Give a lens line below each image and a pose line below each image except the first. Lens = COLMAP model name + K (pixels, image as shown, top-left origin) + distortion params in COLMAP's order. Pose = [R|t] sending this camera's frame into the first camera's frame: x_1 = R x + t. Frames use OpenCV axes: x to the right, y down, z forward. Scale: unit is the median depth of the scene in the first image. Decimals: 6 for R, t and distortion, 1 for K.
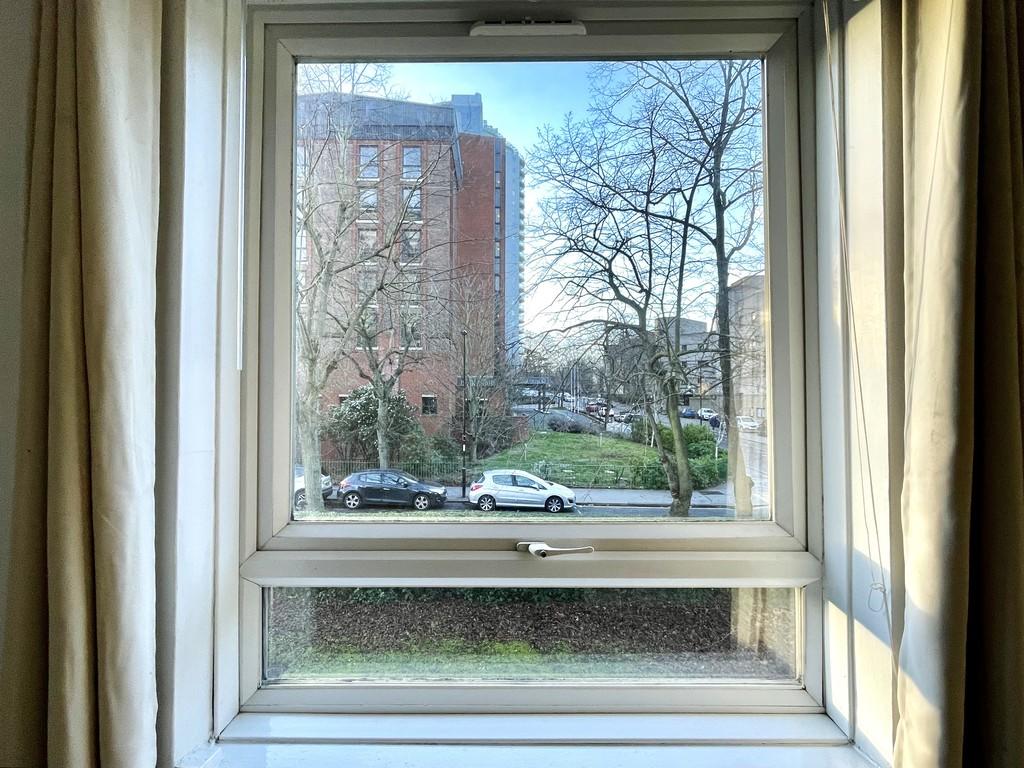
lens RADIAL K [[494.5, 0, 502.6], [0, 494.5, 383.9], [0, 0, 1]] dist [0.004029, 0.000698]
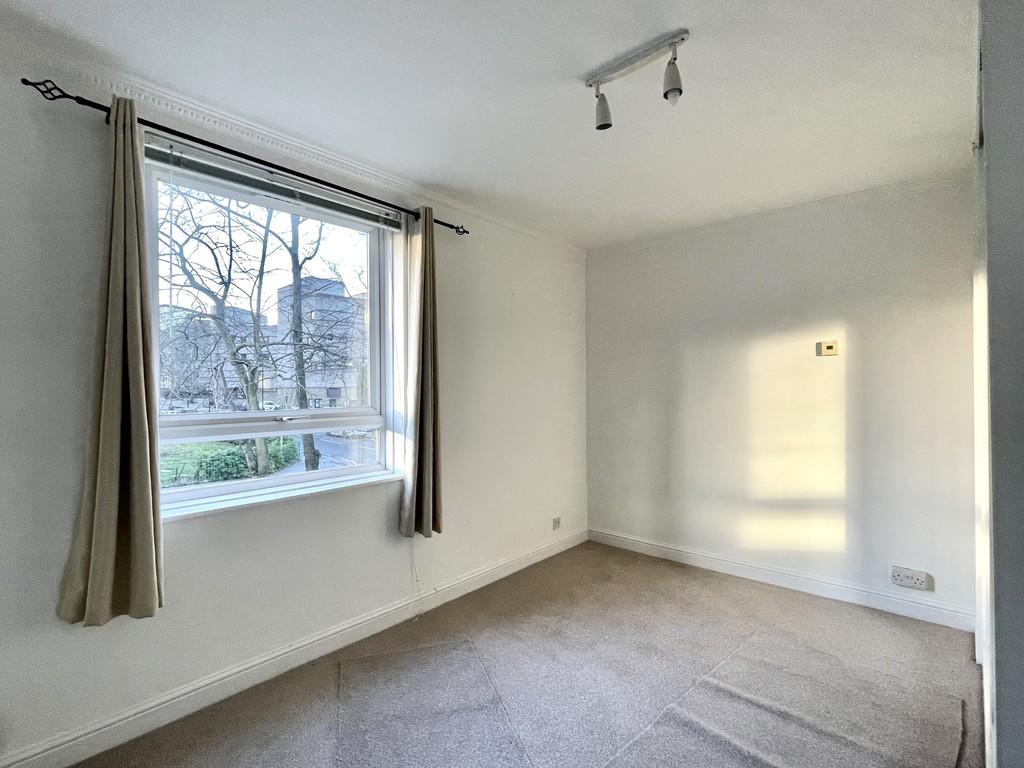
lens RADIAL K [[494.5, 0, 503.0], [0, 494.5, 381.7], [0, 0, 1]] dist [0.004029, 0.000698]
pose [[0.665041, 0.003550, 0.746799, -0.102752], [-0.008493, 0.999960, 0.002810, 0.013377], [-0.746759, -0.008211, 0.665044, -0.139248]]
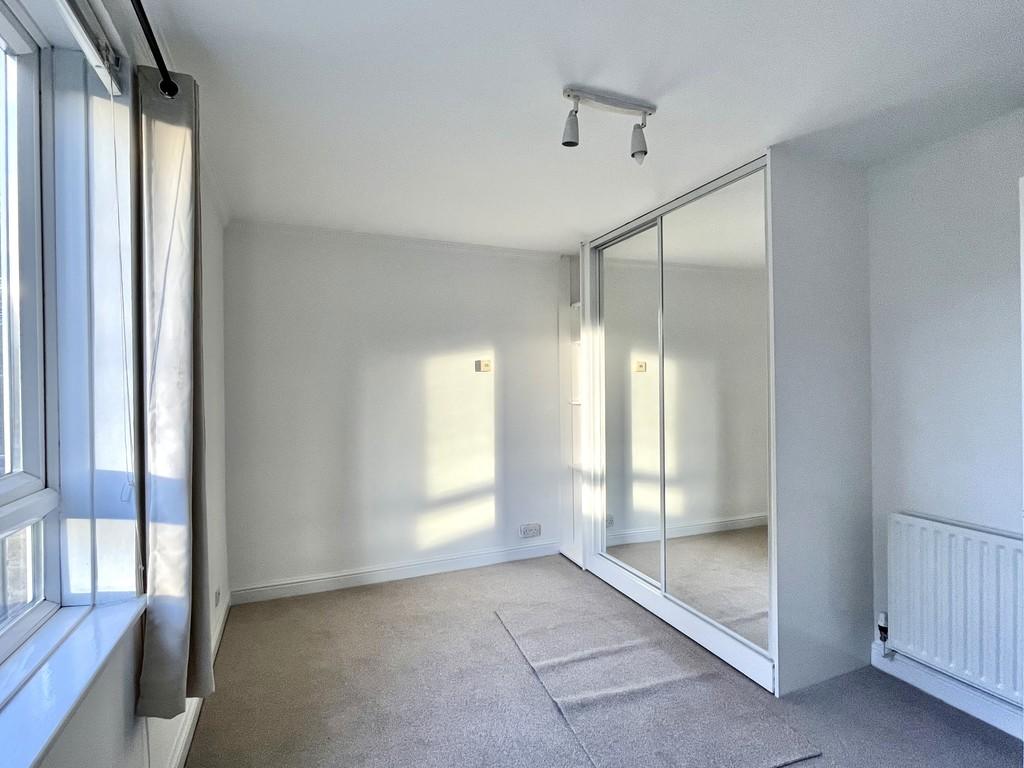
lens RADIAL K [[494.5, 0, 509.2], [0, 494.5, 384.5], [0, 0, 1]] dist [0.004029, 0.000698]
pose [[-0.387832, -0.002132, 0.921728, -0.098424], [-0.010144, 0.999947, -0.001955, 0.007012], [-0.921674, -0.010108, -0.387833, 0.042081]]
